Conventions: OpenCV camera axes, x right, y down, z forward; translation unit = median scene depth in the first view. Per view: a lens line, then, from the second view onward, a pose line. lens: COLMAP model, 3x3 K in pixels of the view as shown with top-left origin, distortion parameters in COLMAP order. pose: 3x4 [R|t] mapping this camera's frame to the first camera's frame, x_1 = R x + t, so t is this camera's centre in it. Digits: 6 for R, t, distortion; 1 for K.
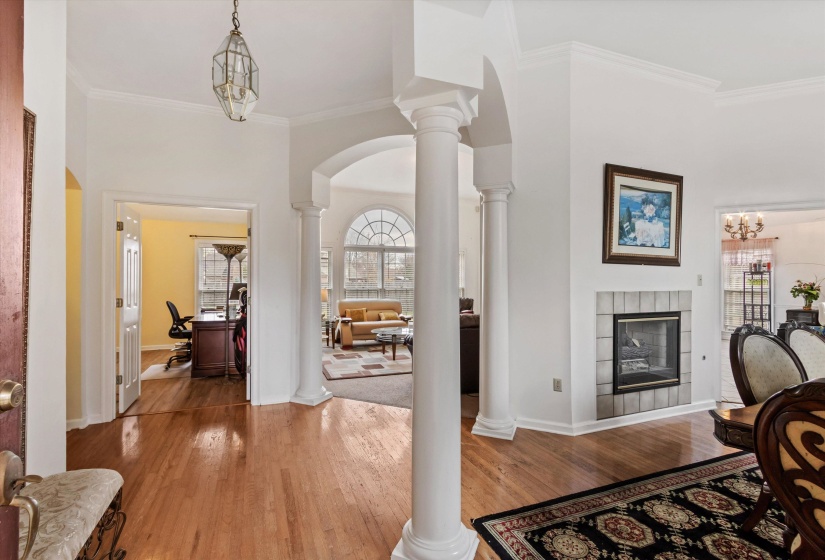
lens RADIAL K [[384.4, 0, 407.8], [0, 384.4, 279.0], [0, 0, 1]] dist [0.005662, 0.000093]
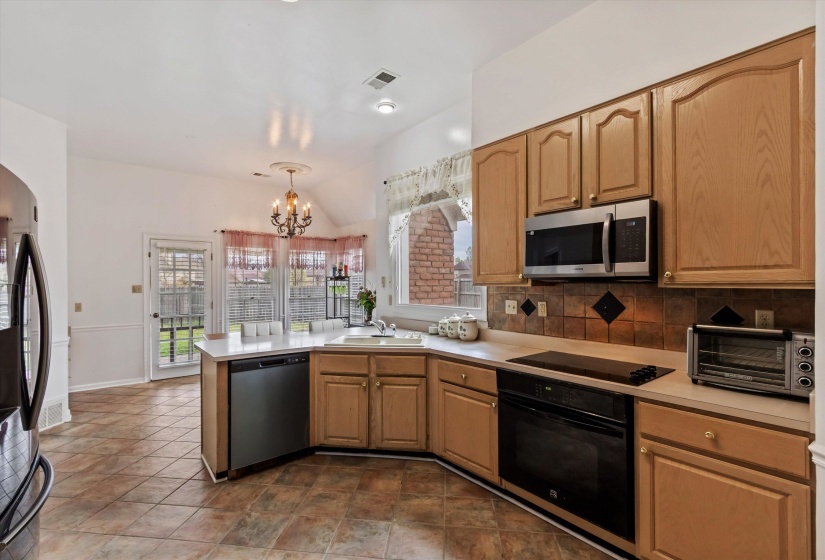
lens RADIAL K [[384.4, 0, 411.8], [0, 384.4, 281.6], [0, 0, 1]] dist [0.005662, 0.000093]
pose [[0.956851, -0.003376, 0.290559, 0.800126], [0.003231, 0.999994, 0.000977, -0.009059], [-0.290561, 0.000004, 0.956857, 0.192103]]
